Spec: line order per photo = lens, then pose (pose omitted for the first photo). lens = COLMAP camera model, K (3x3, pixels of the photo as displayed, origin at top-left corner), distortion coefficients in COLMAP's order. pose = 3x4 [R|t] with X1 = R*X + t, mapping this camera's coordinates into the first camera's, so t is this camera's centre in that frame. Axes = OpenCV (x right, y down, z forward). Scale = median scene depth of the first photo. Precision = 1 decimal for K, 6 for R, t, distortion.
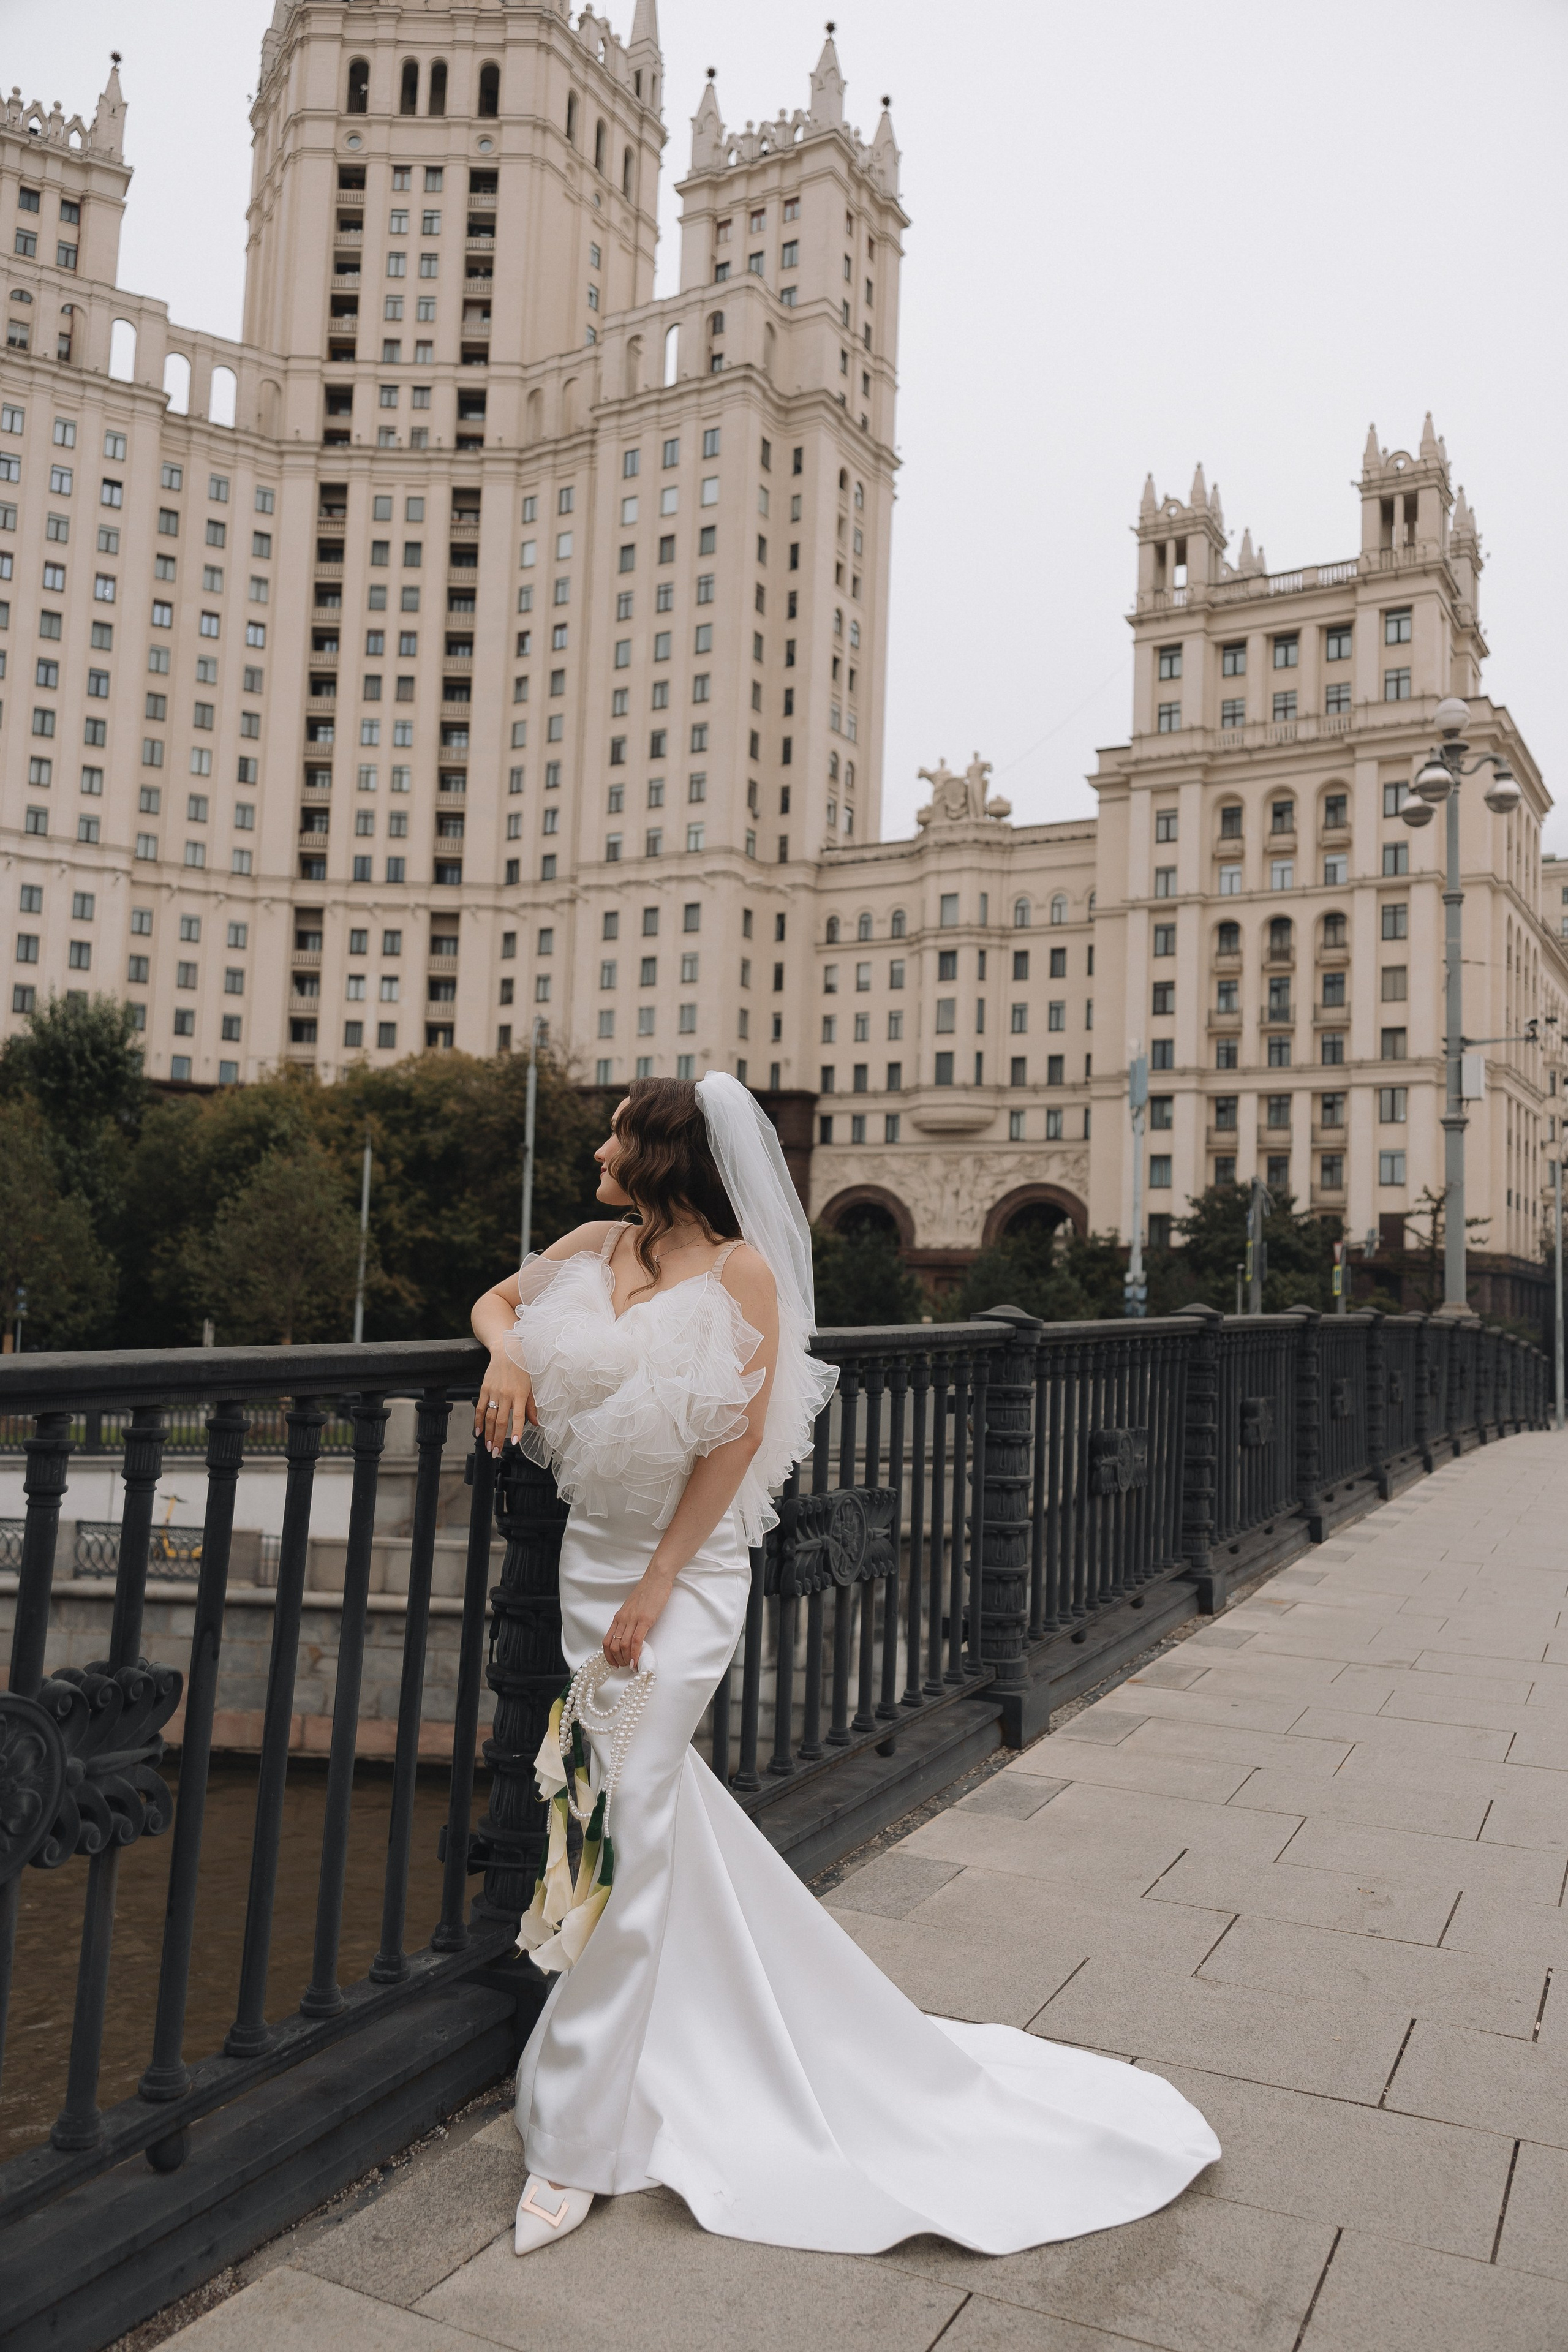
lens RADIAL K [[1798.0, 0, 784.0], [0, 1798.0, 1176.0], [0, 0, 1]] dist [0.022945, -0.038269]
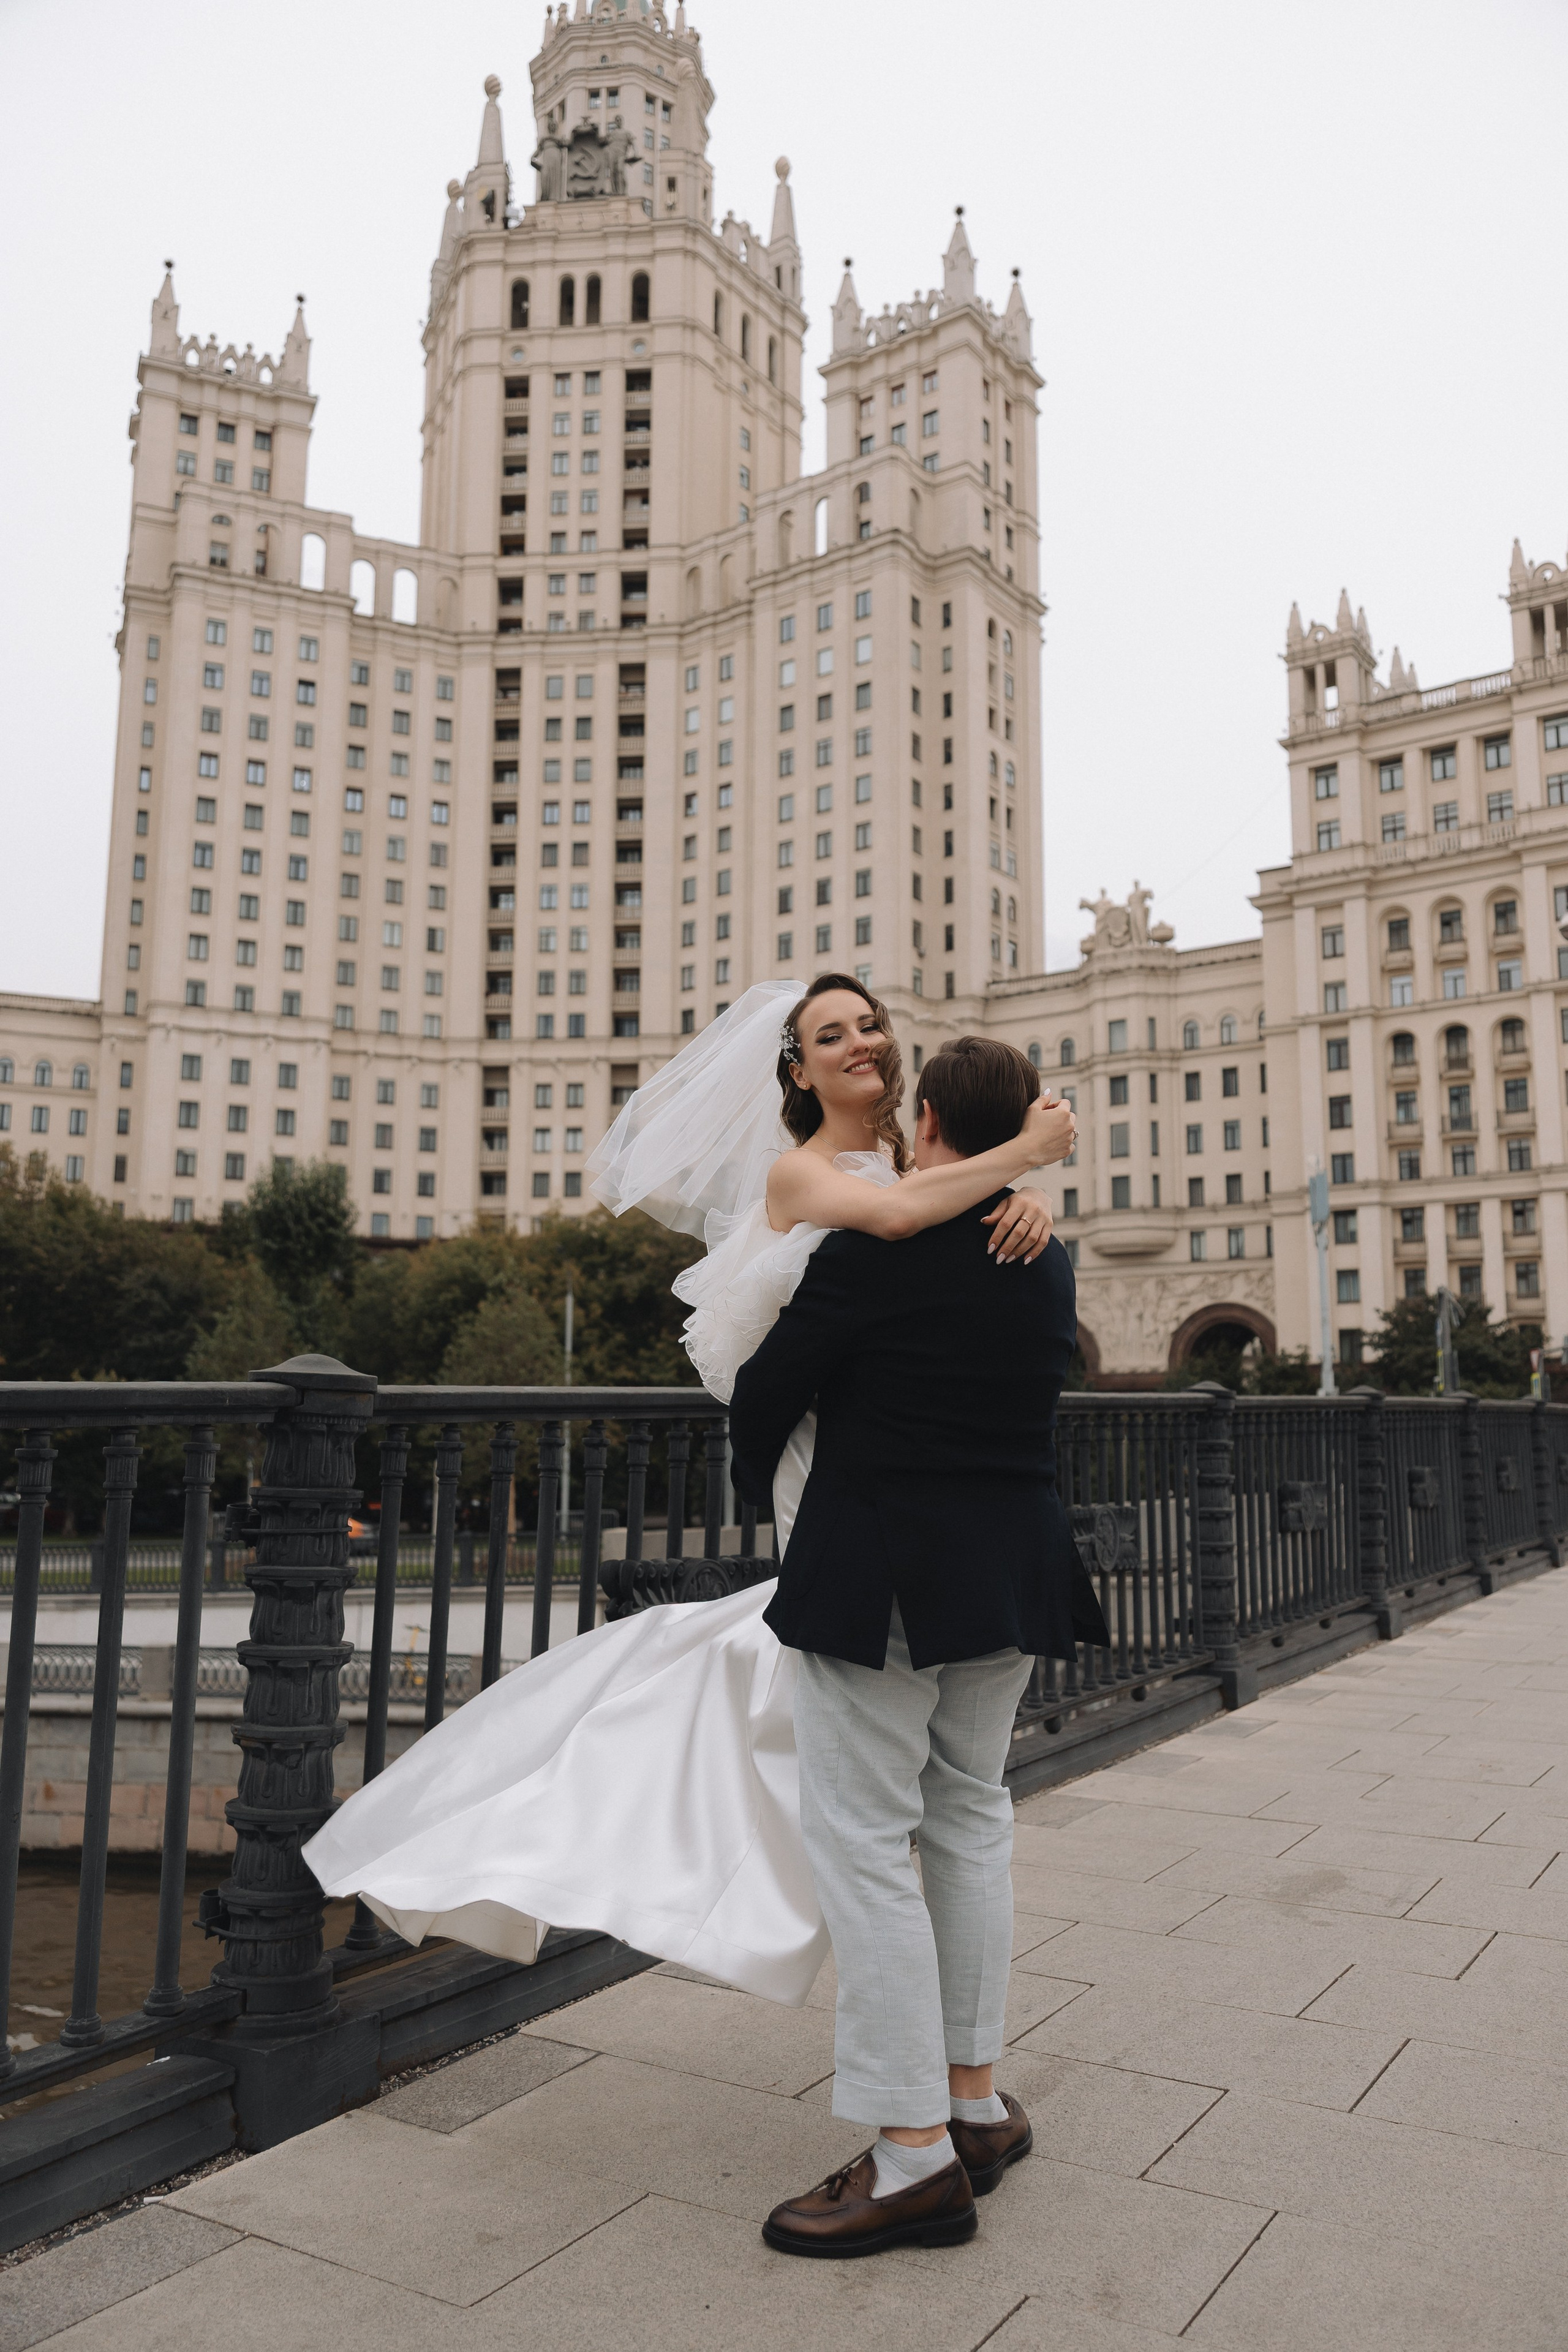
lens RADIAL K [[1798.0, 0, 784.0], [0, 1798.0, 1176.0], [0, 0, 1]] dist [0.022945, -0.038269]
pose [[0.994512, -0.045785, -0.094077, -0.002813], [0.038641, 0.996328, -0.076401, 0.000614], [0.097230, 0.072347, 0.992629, -0.015004]]
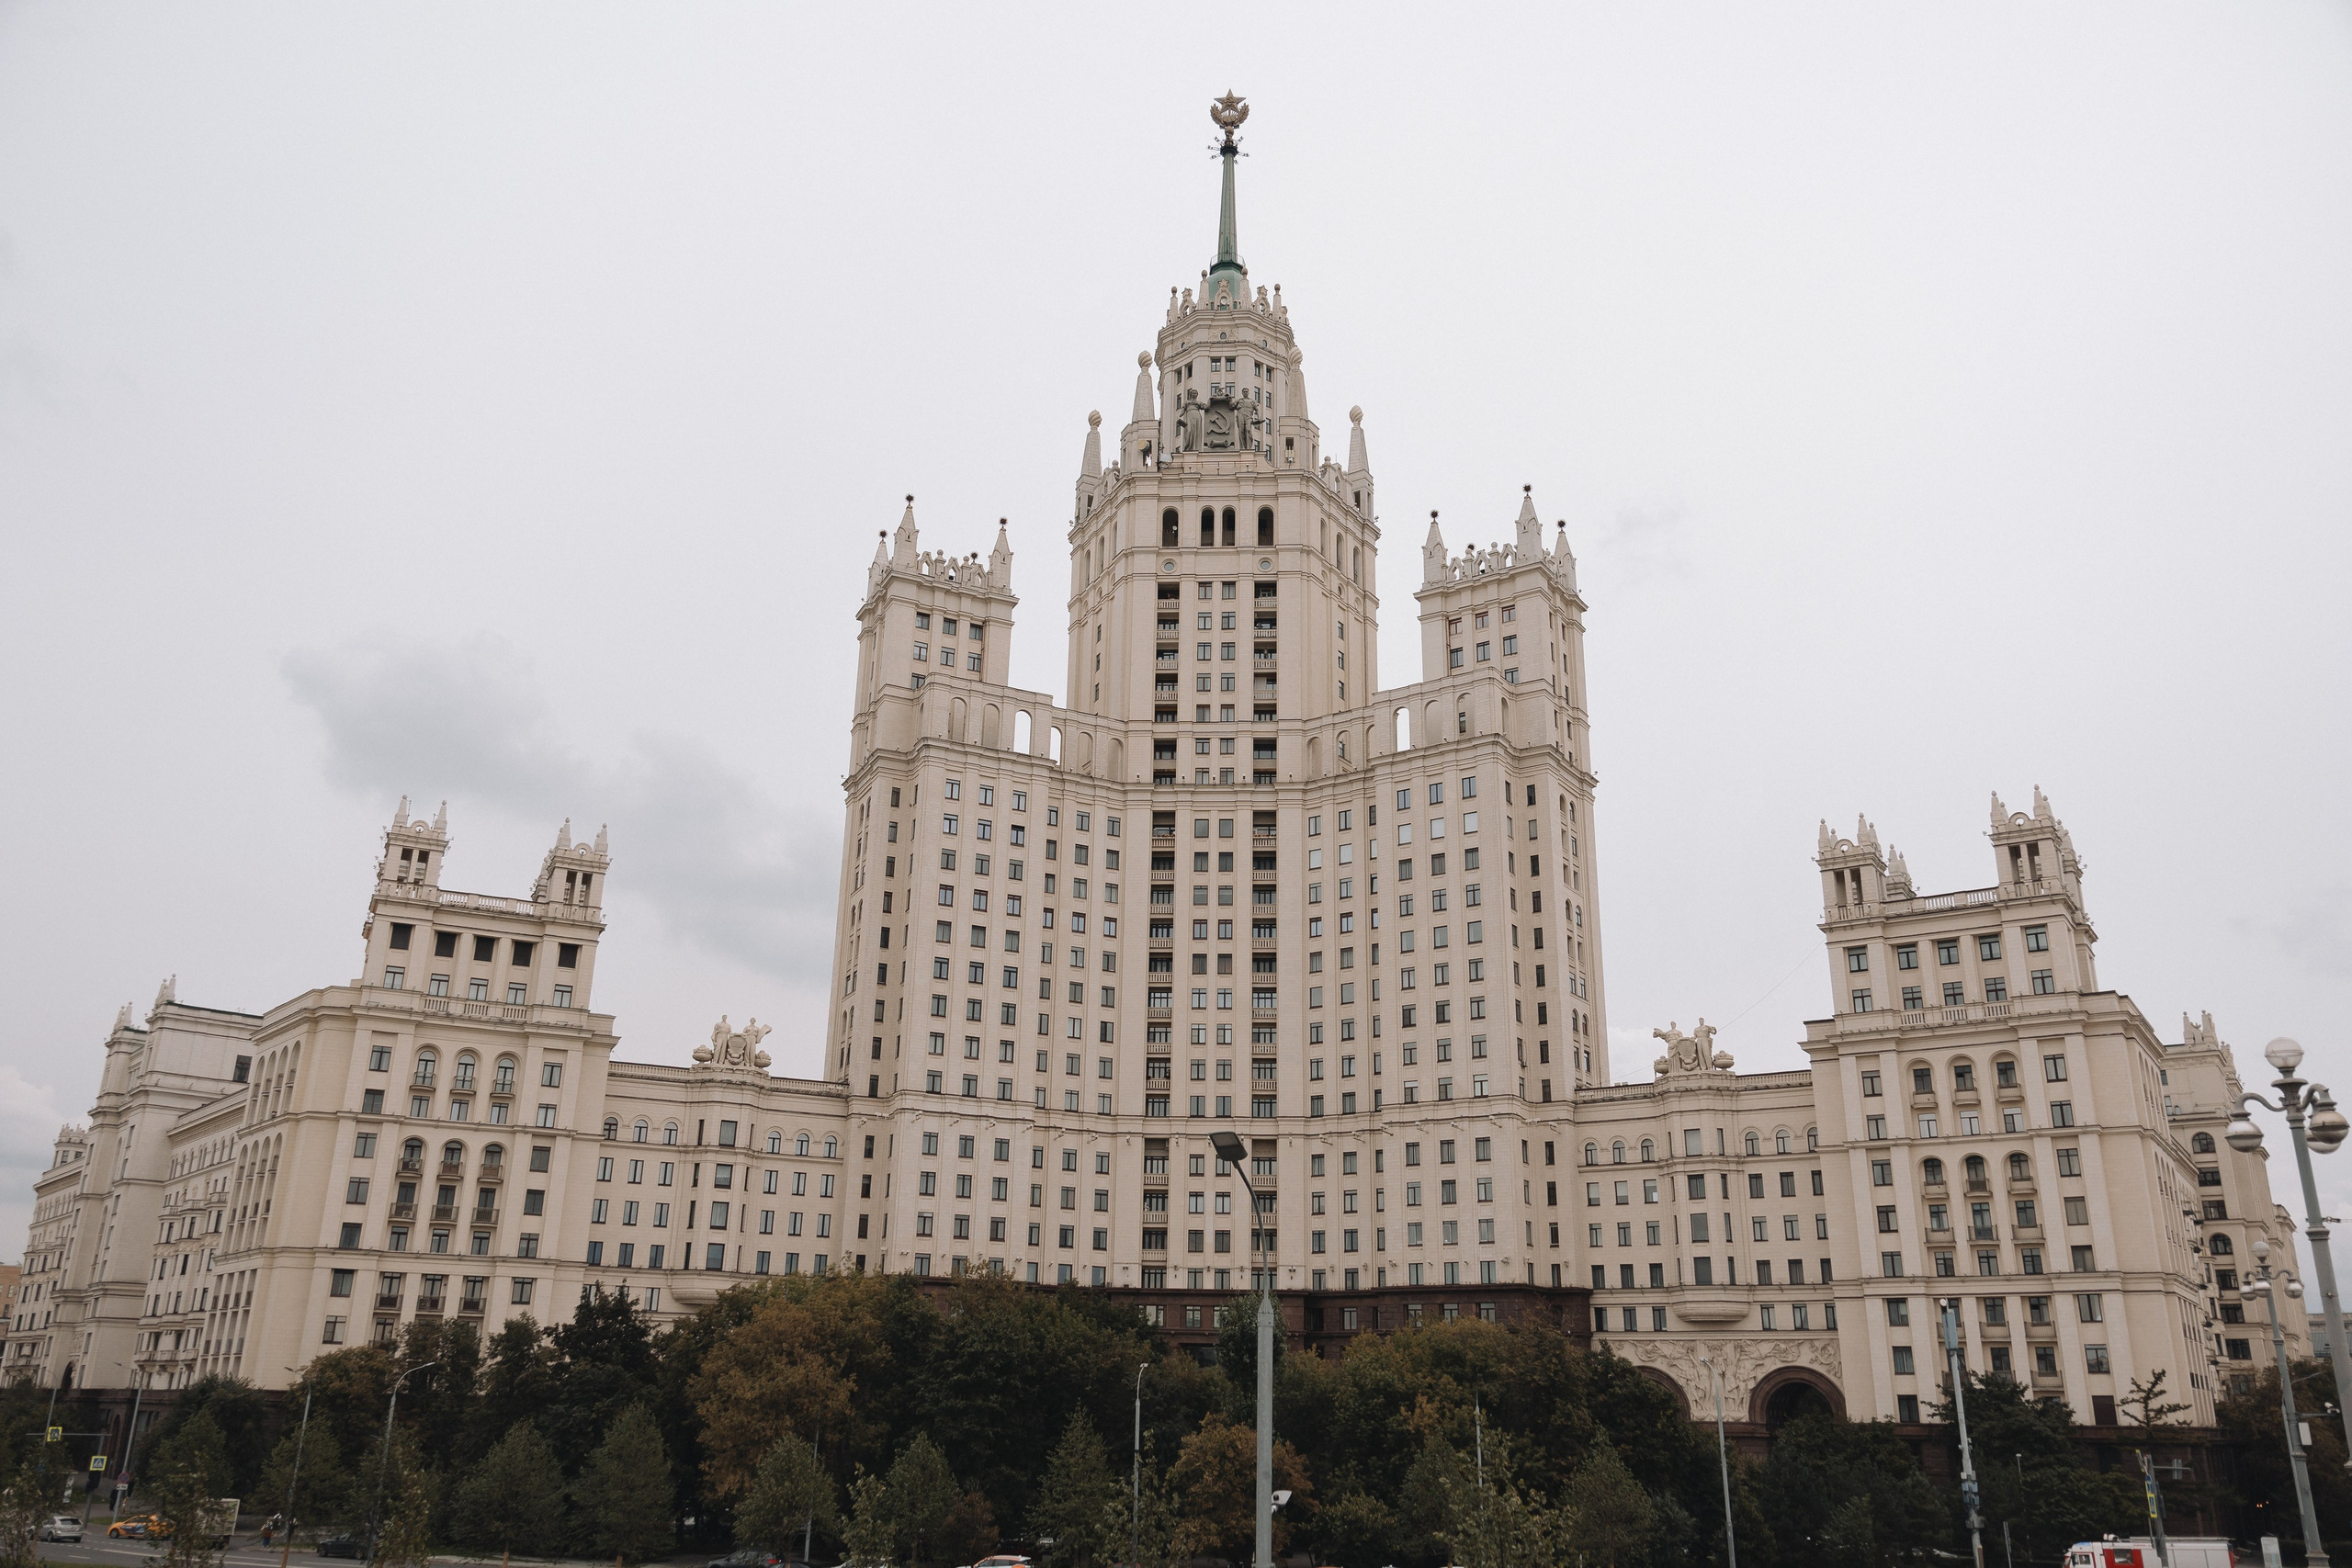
lens RADIAL K [[1797.9, 0, 1176.0], [0, 1797.9, 784.0], [0, 0, 1]] dist [0.022945, -0.038269]
pose [[0.998082, -0.037560, -0.049216, -0.192945], [0.023595, 0.965718, -0.258519, -0.067453], [0.057238, 0.256862, 0.964752, -0.308994]]
